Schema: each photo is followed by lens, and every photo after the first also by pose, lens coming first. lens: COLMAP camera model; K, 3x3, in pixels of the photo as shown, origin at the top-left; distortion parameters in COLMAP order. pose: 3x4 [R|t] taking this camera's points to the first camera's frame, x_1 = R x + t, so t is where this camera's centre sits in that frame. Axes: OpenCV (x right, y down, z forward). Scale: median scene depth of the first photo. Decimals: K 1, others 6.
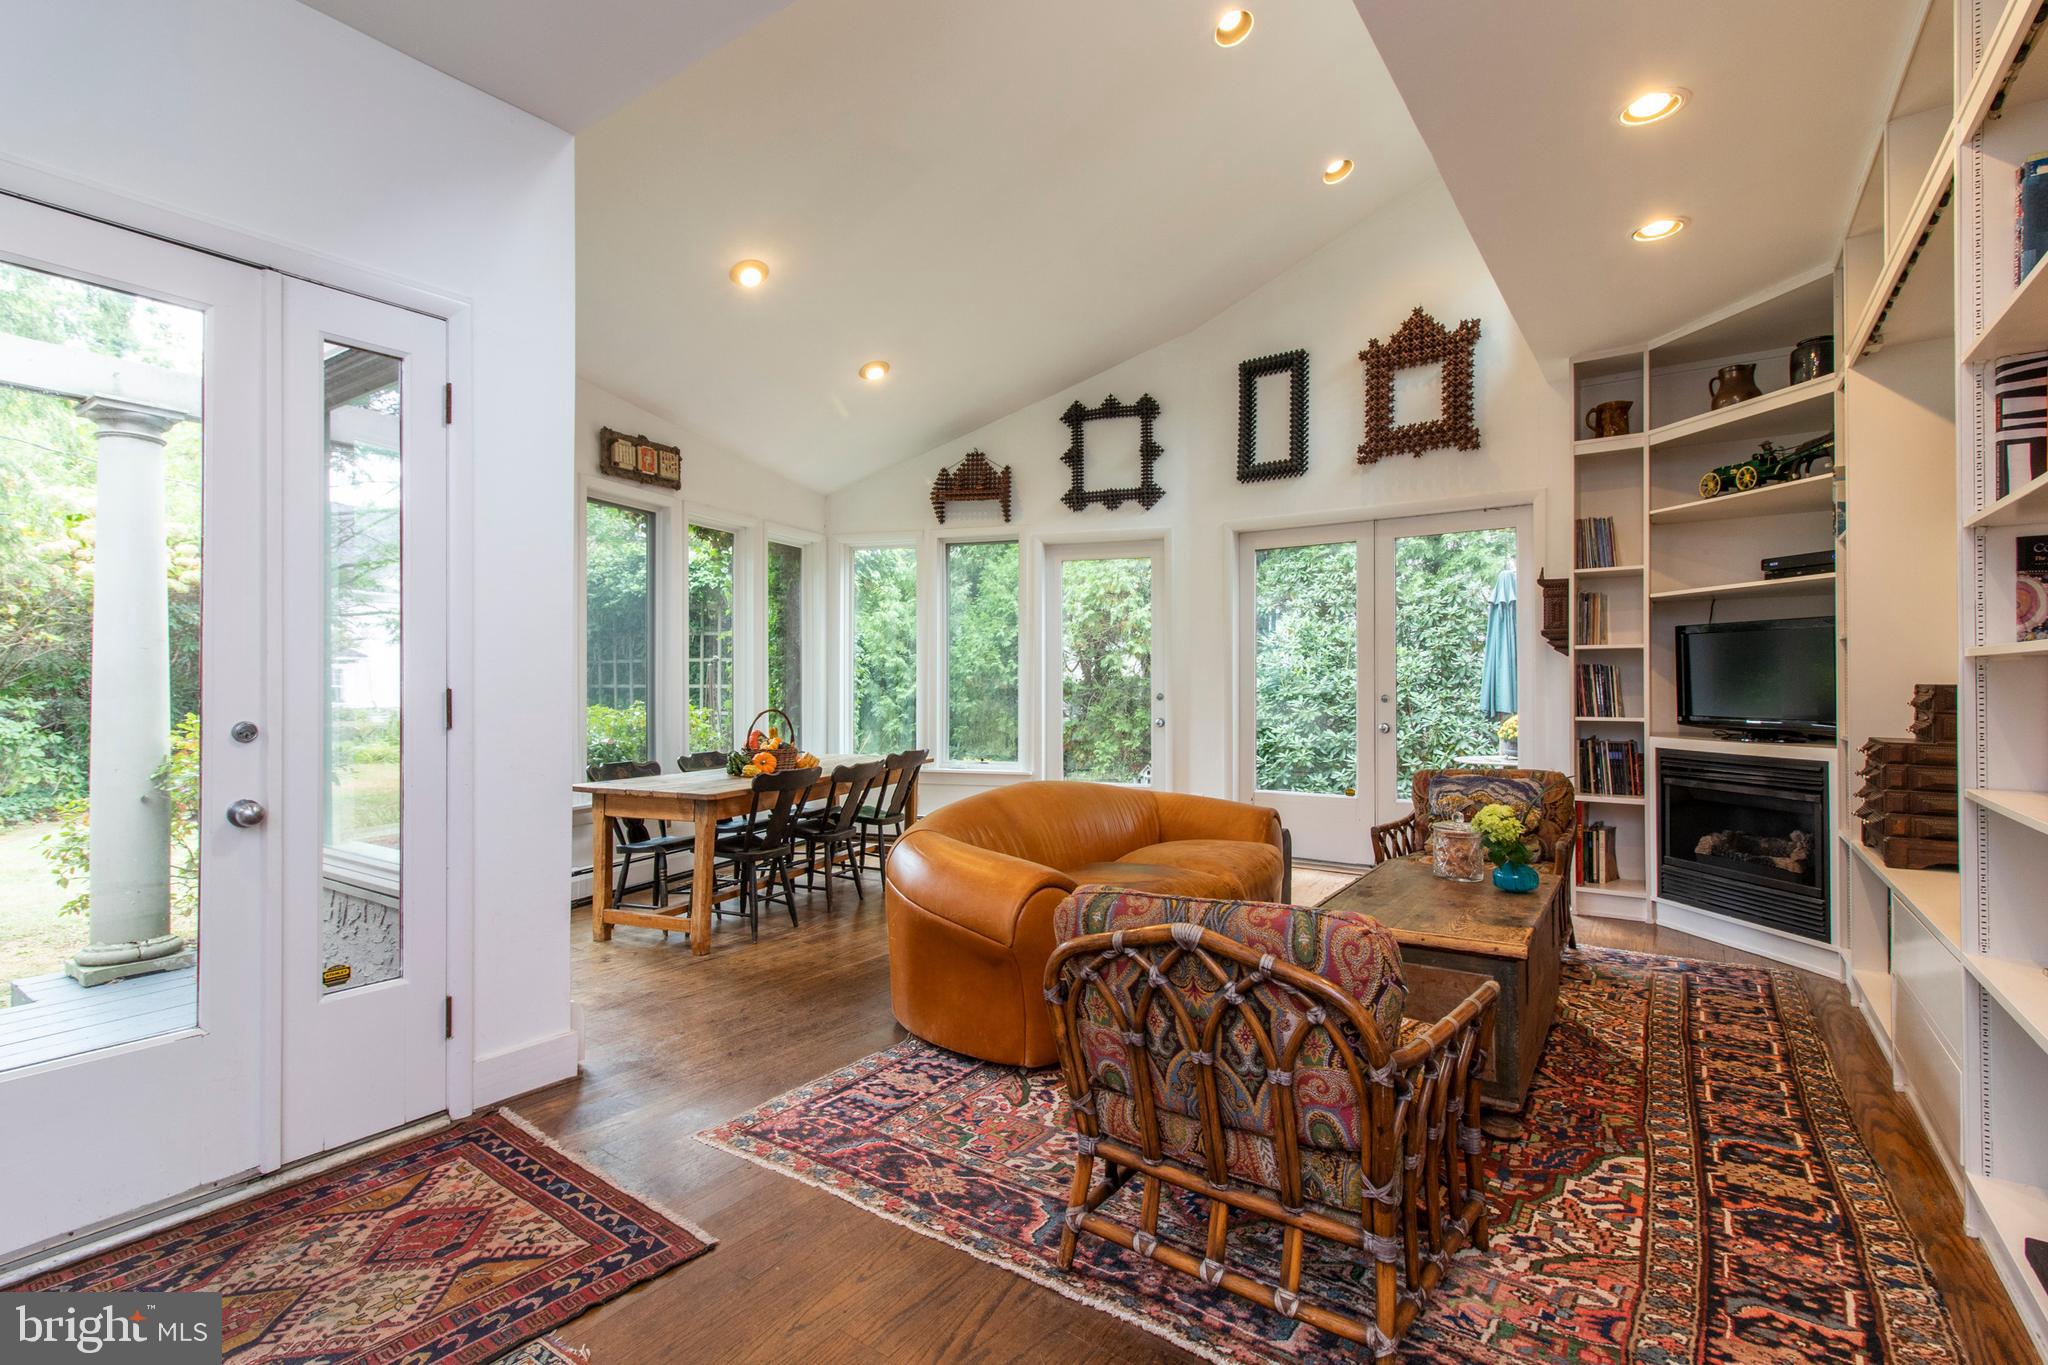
lens RADIAL K [[940.2, 0, 1018.2], [0, 940.2, 673.2], [0, 0, 1]] dist [0.006593, -0.000175]
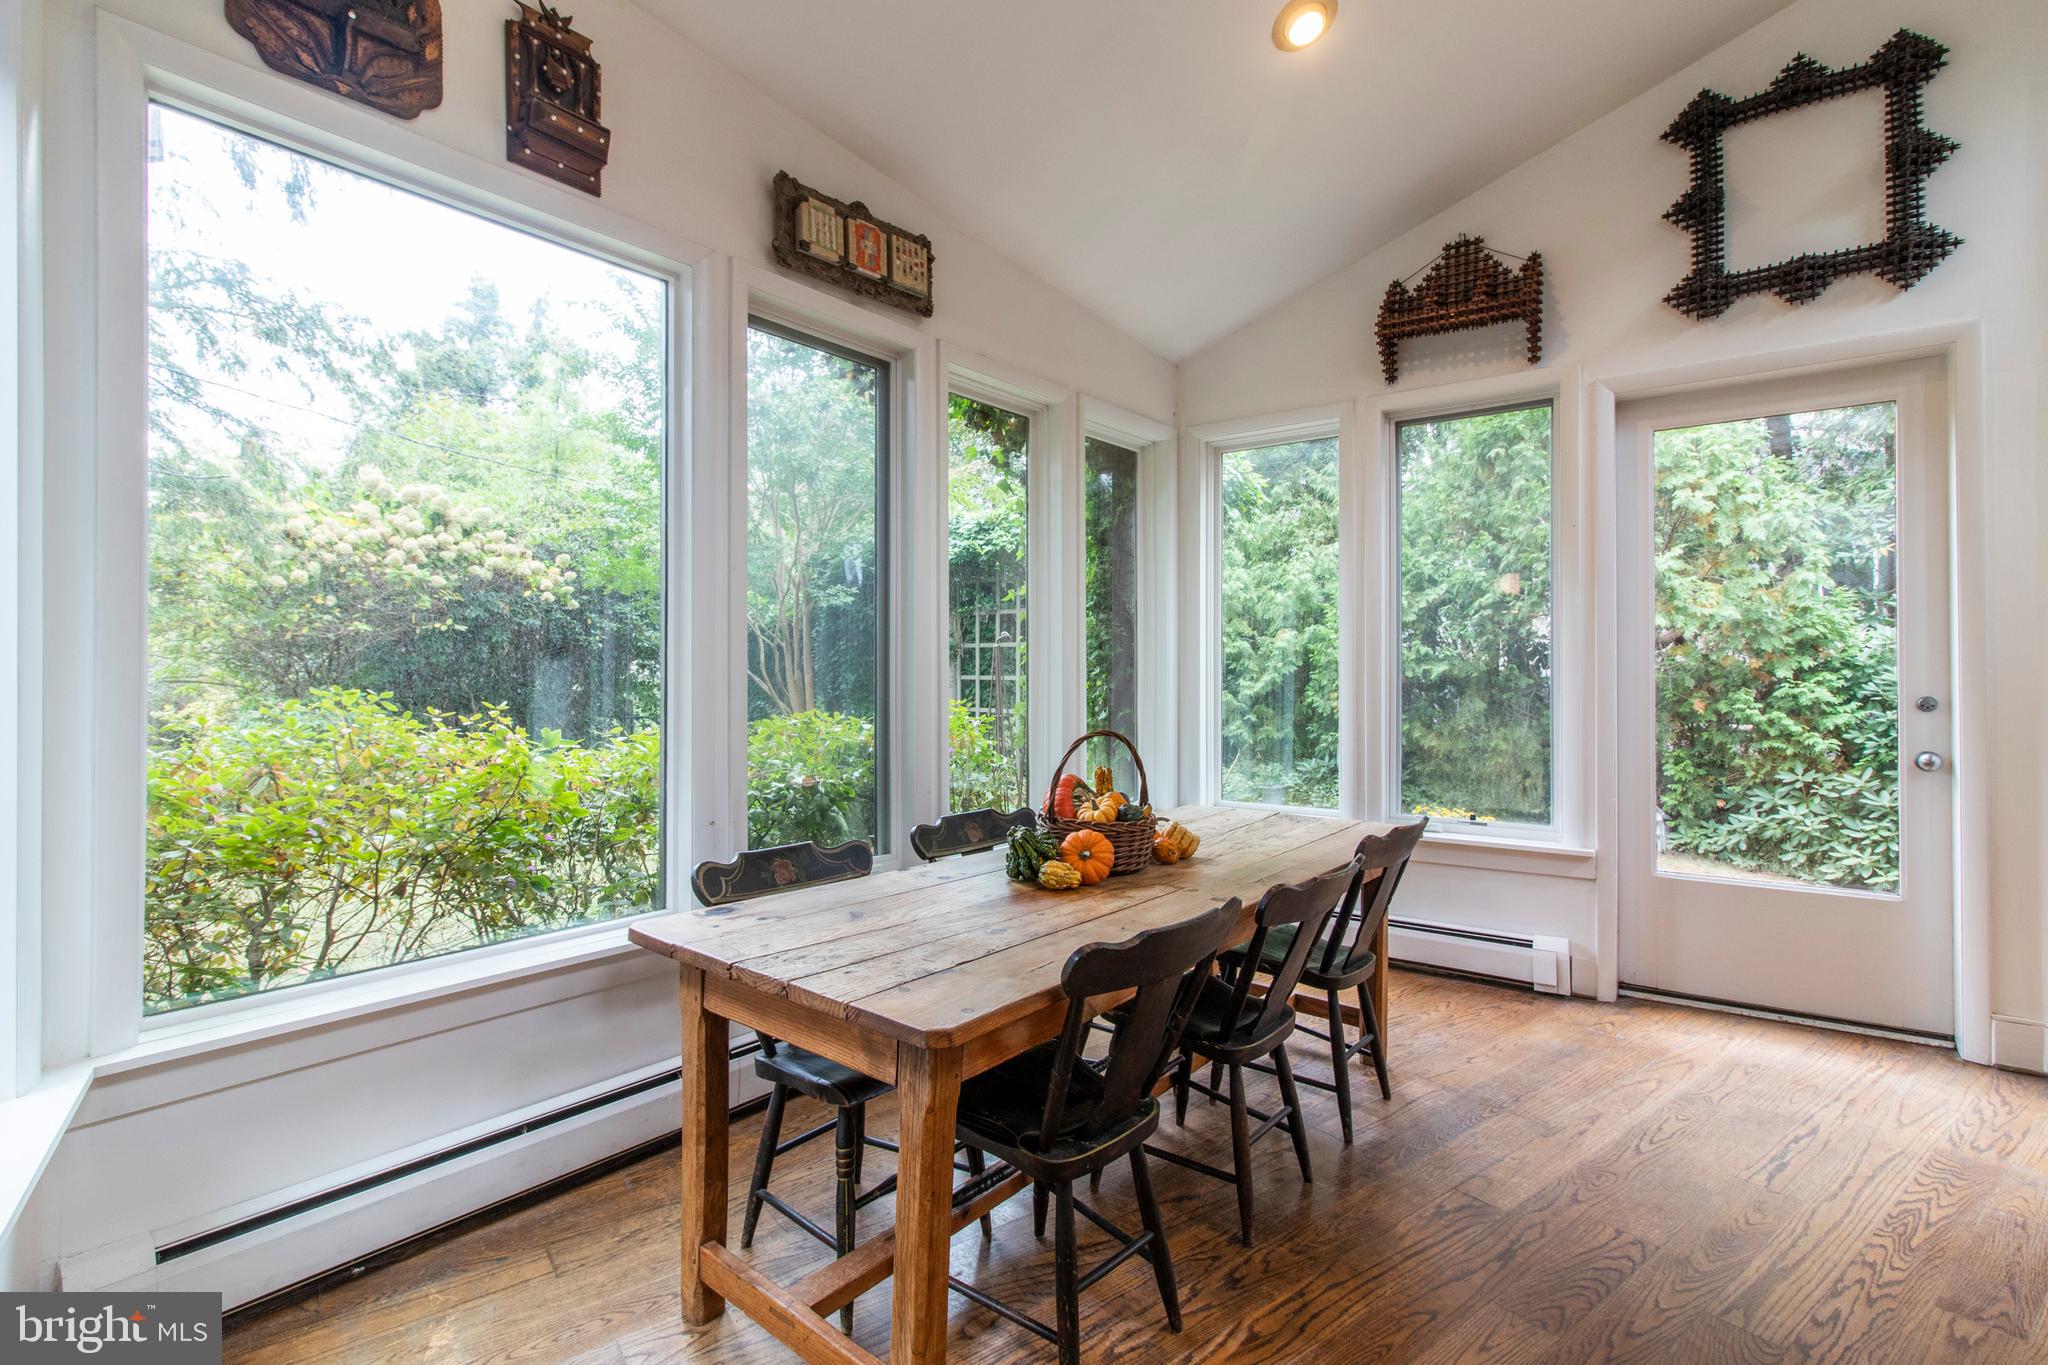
lens RADIAL K [[940.2, 0, 1024.1], [0, 940.2, 674.5], [0, 0, 1]] dist [0.006593, -0.000175]
pose [[0.951744, 0.000376, -0.306893, -0.122521], [0.002744, 0.999949, 0.009737, 0.005107], [0.306881, -0.010109, 0.951694, 0.430381]]
